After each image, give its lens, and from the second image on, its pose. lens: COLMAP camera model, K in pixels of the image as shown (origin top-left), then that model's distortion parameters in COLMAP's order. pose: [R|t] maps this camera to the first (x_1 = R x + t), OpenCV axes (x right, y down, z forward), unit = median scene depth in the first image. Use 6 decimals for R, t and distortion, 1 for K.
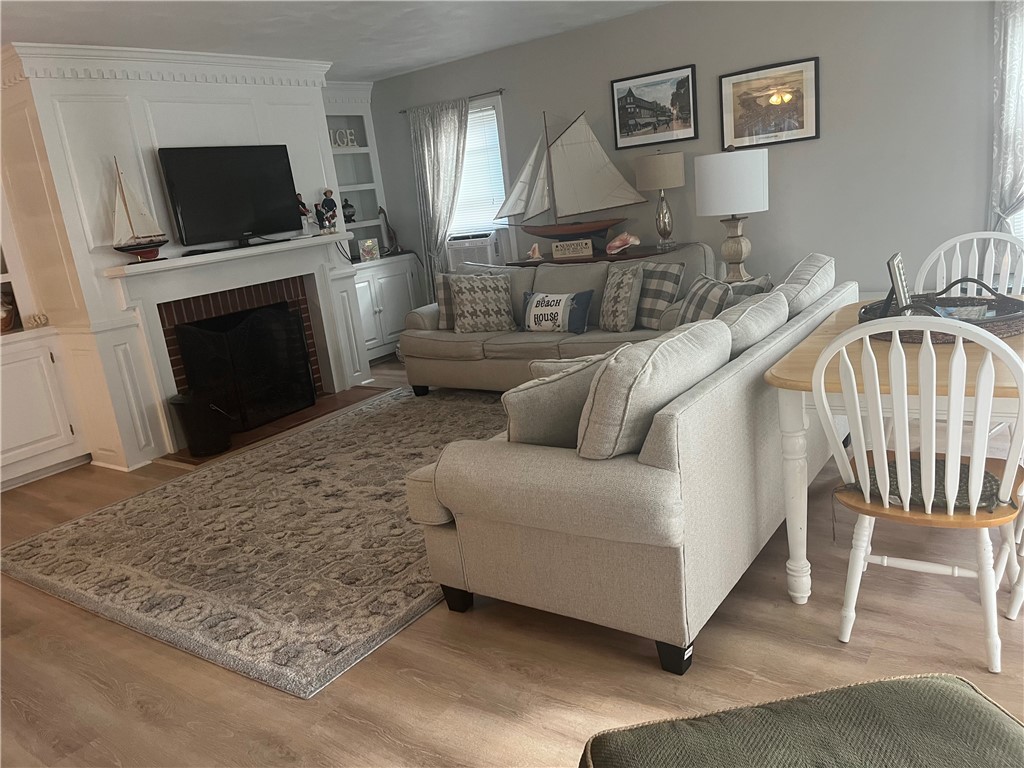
lens RADIAL K [[781.3, 0, 508.7], [0, 781.3, 382.2], [0, 0, 1]] dist [0.076689, -0.103216]
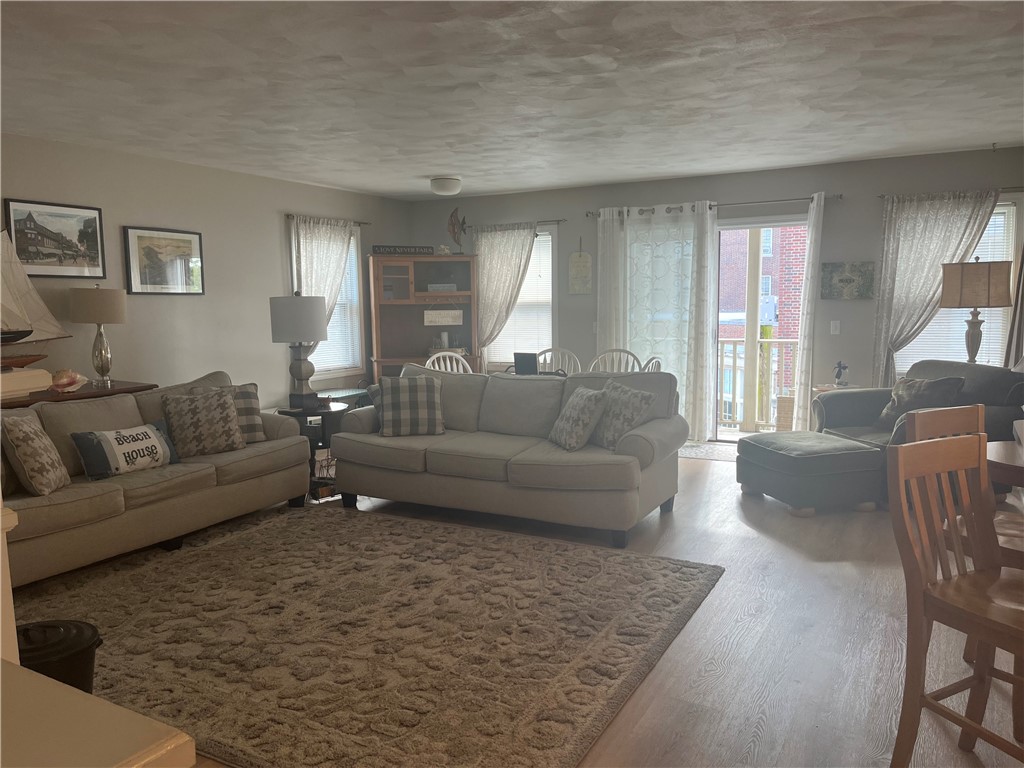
lens RADIAL K [[781.3, 0, 508.7], [0, 781.3, 382.2], [0, 0, 1]] dist [0.076689, -0.103216]
pose [[-0.117314, 0.018738, 0.992918, -0.812666], [0.262704, 0.964791, 0.012831, -0.059763], [-0.957718, 0.262349, -0.118106, 0.656993]]
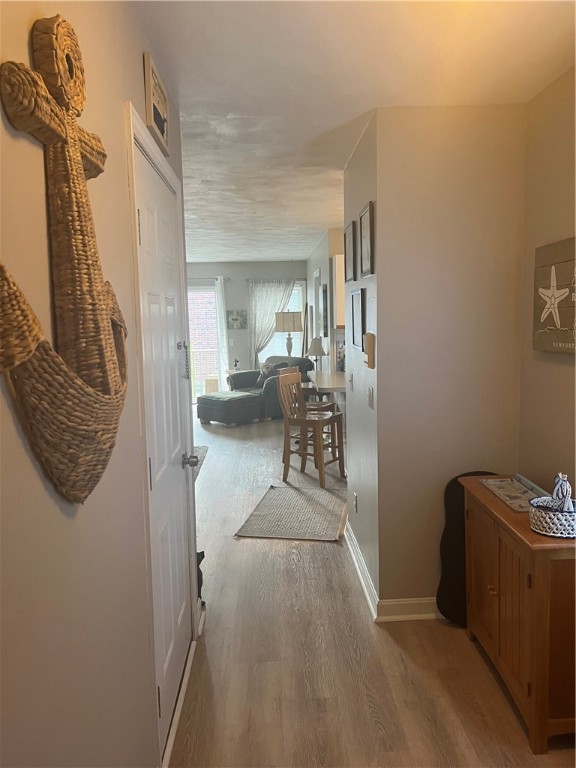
lens RADIAL K [[586.0, 0, 288.9], [0, 586.0, 388.5], [0, 0, 1]] dist [0.076689, -0.103216]
pose [[-0.611443, 0.040329, 0.790260, -1.197096], [0.279872, 0.945169, 0.168309, -0.111623], [-0.740141, 0.324083, -0.589204, 0.981904]]
